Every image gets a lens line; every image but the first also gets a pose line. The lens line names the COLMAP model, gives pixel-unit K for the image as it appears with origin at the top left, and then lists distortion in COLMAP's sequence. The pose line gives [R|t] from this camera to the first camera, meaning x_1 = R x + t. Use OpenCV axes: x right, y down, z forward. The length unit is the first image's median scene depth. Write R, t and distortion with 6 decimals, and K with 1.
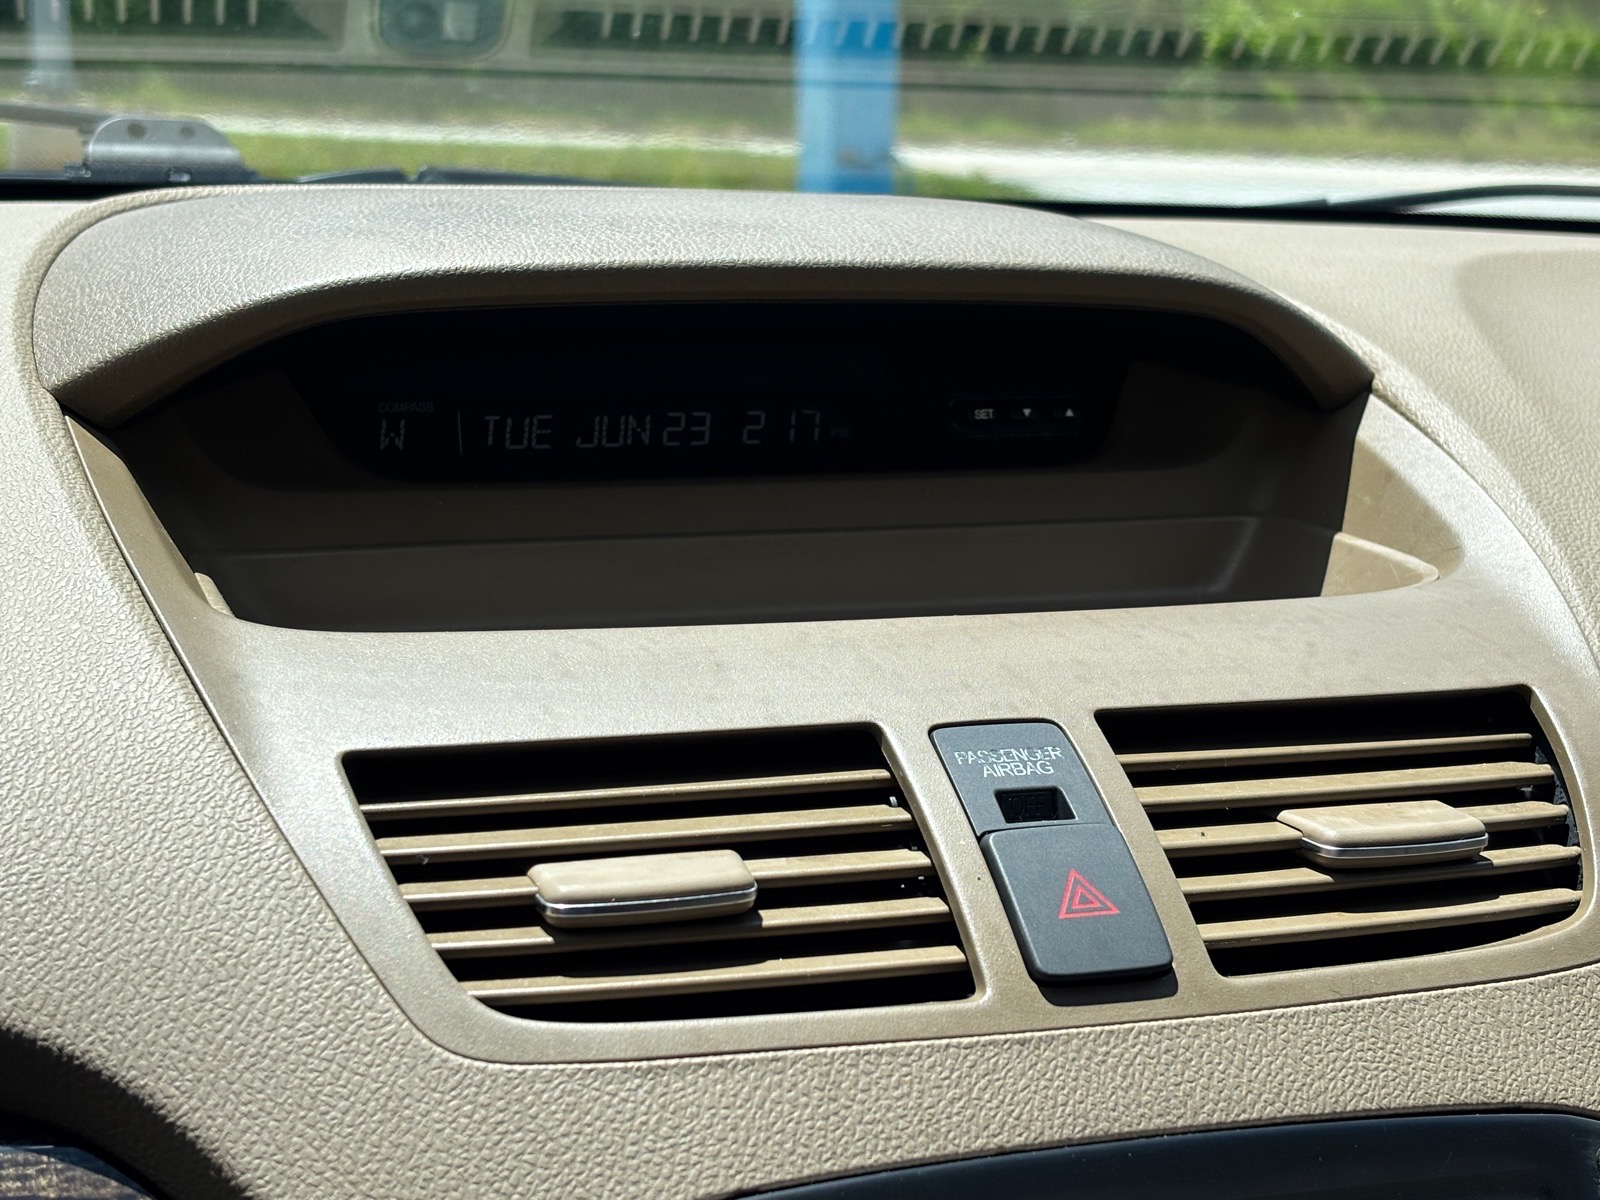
lens RADIAL K [[2697.7, 0, 800.0], [0, 2697.7, 600.0], [0, 0, 1]] dist [0.255407, -1.174220]
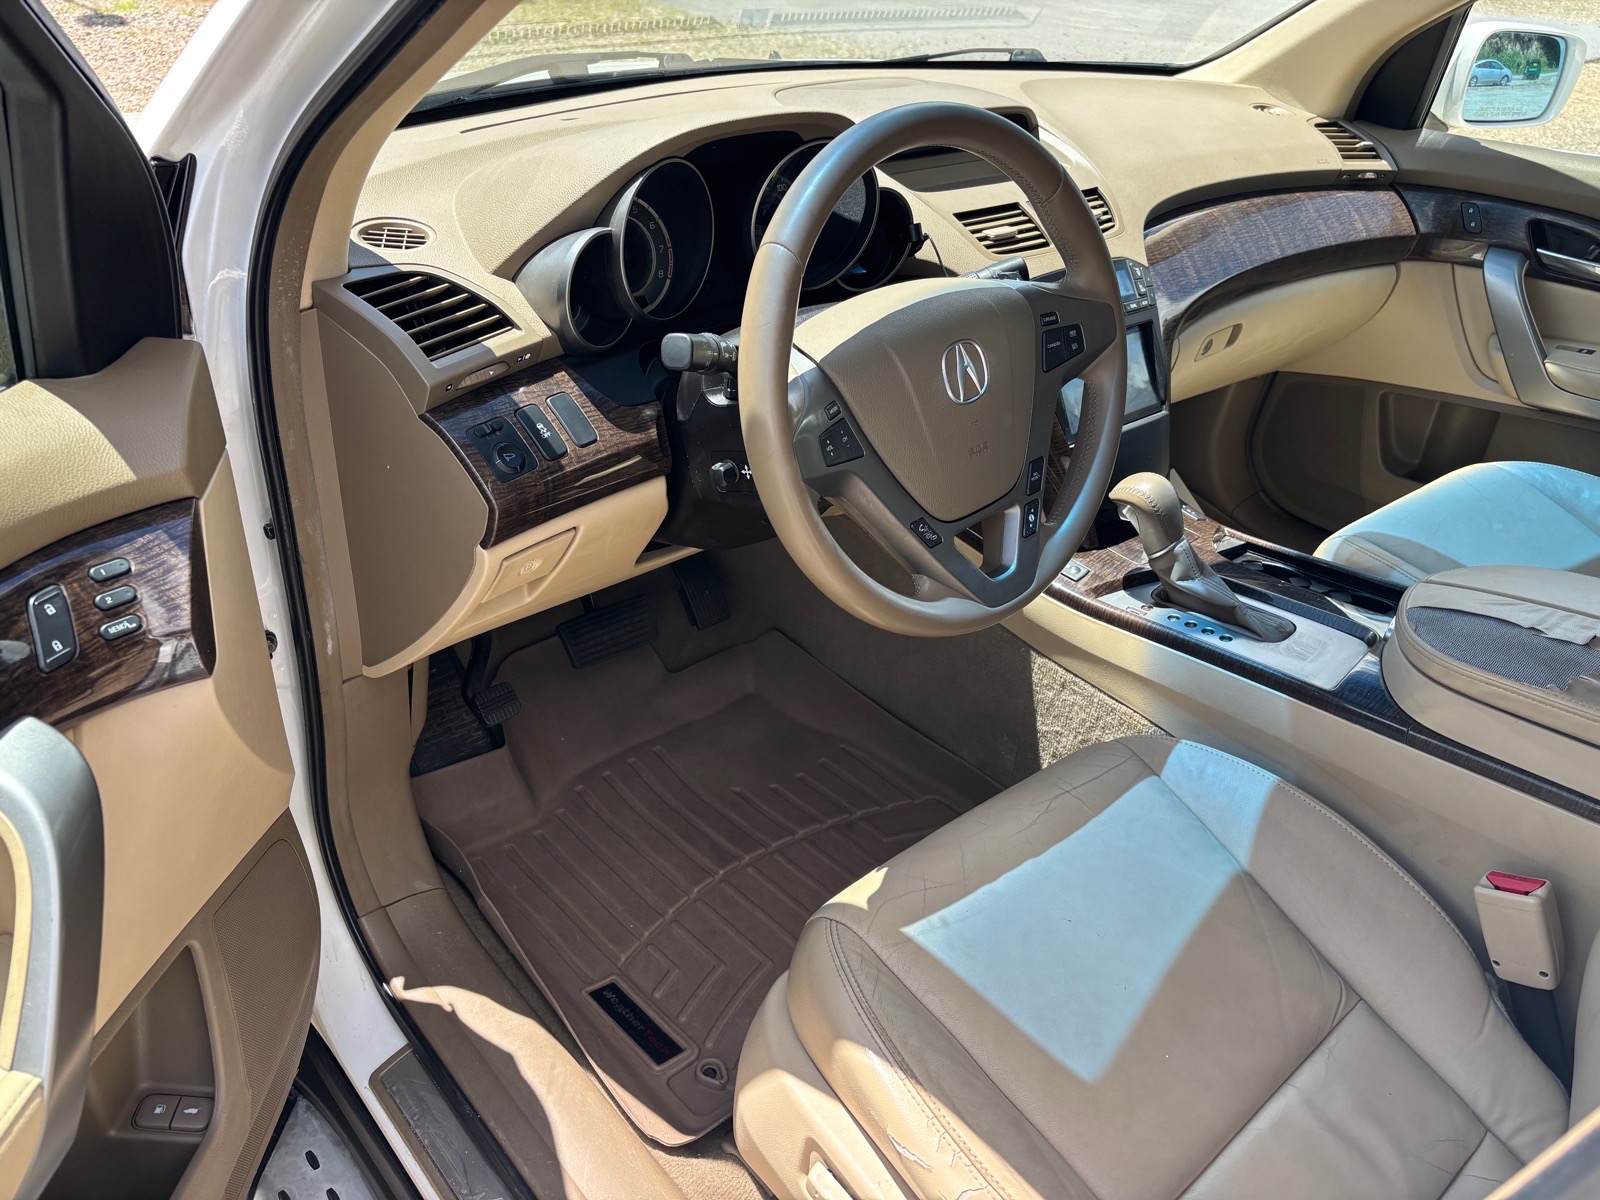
lens RADIAL K [[1240.4, 0, 796.9], [0, 1240.4, 603.6], [0, 0, 1]] dist [0.055966, -0.117071]
pose [[0.928390, -0.181394, 0.324327, -1.577047], [0.062182, 0.936295, 0.345667, -0.111298], [-0.366367, -0.300746, 0.880526, -1.568413]]
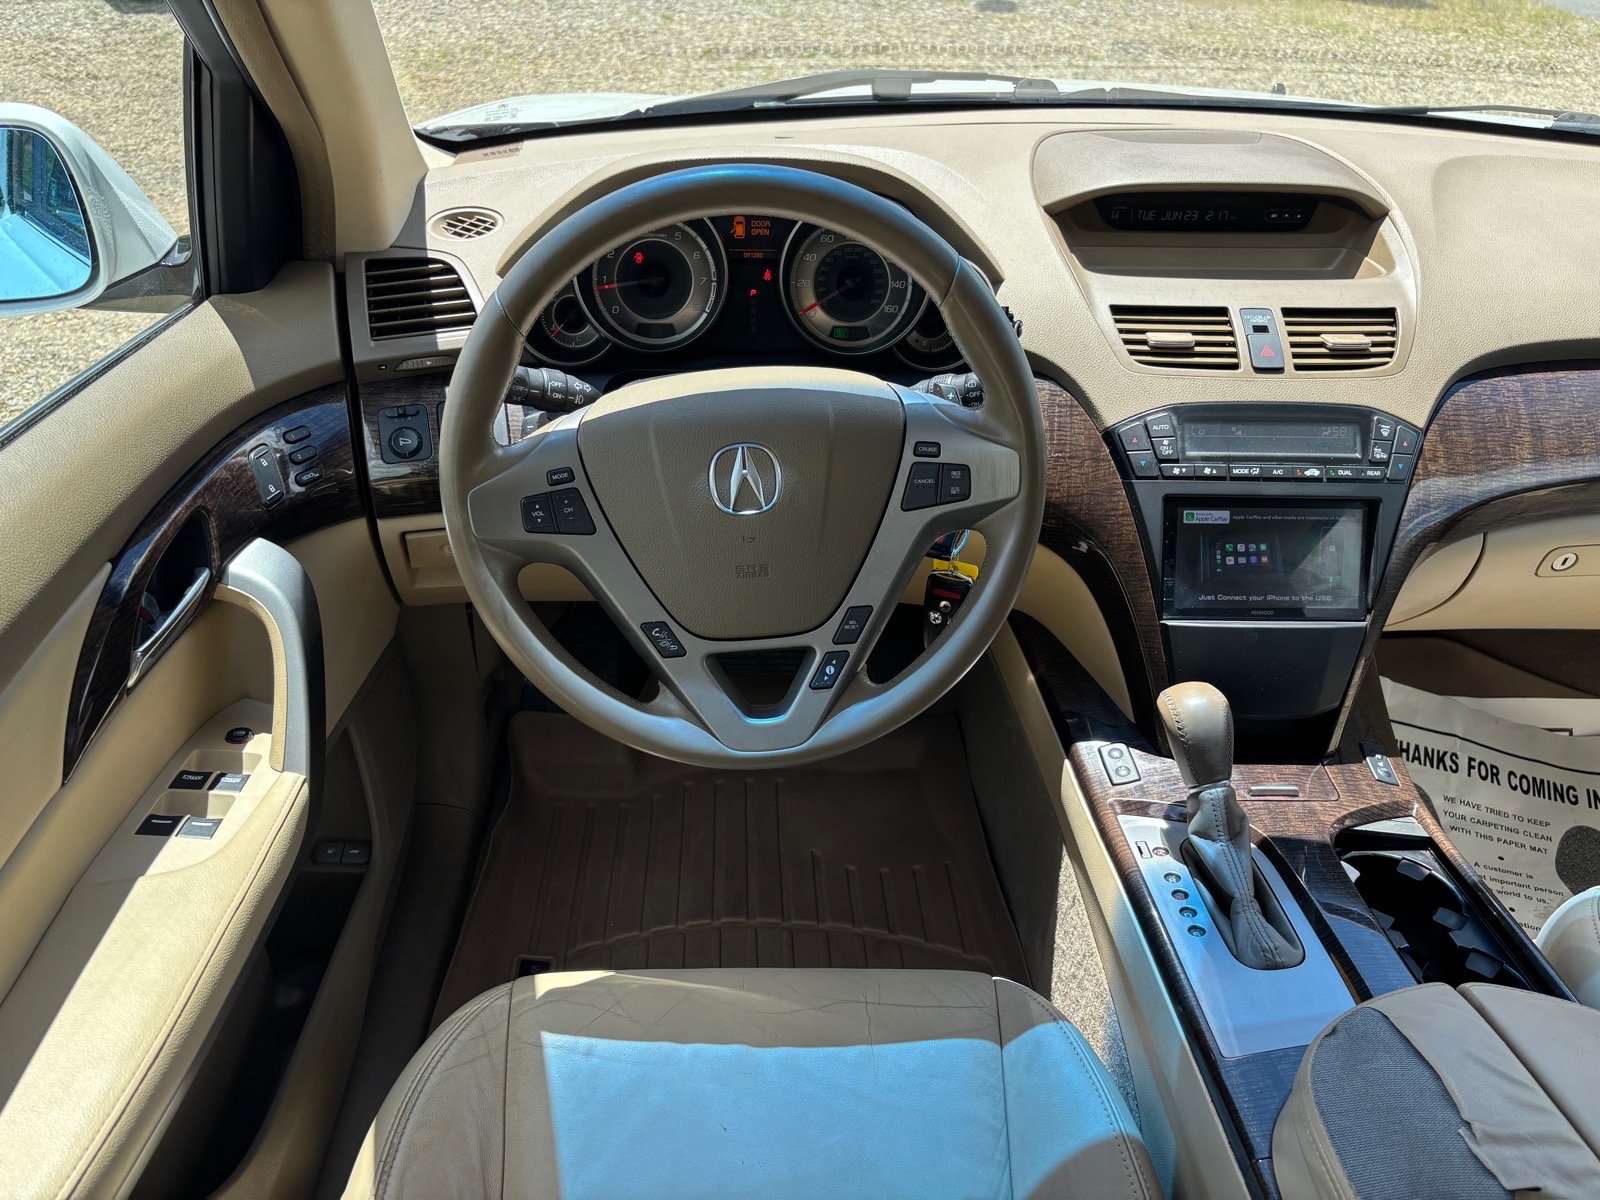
lens RADIAL K [[1222.4, 0, 787.9], [0, 1222.4, 609.8], [0, 0, 1]] dist [0.014483, -0.004578]
pose [[0.950945, 0.159479, -0.265084, -0.052385], [-0.055823, 0.931275, 0.360014, -0.196854], [0.304281, -0.327556, 0.894495, -1.339218]]
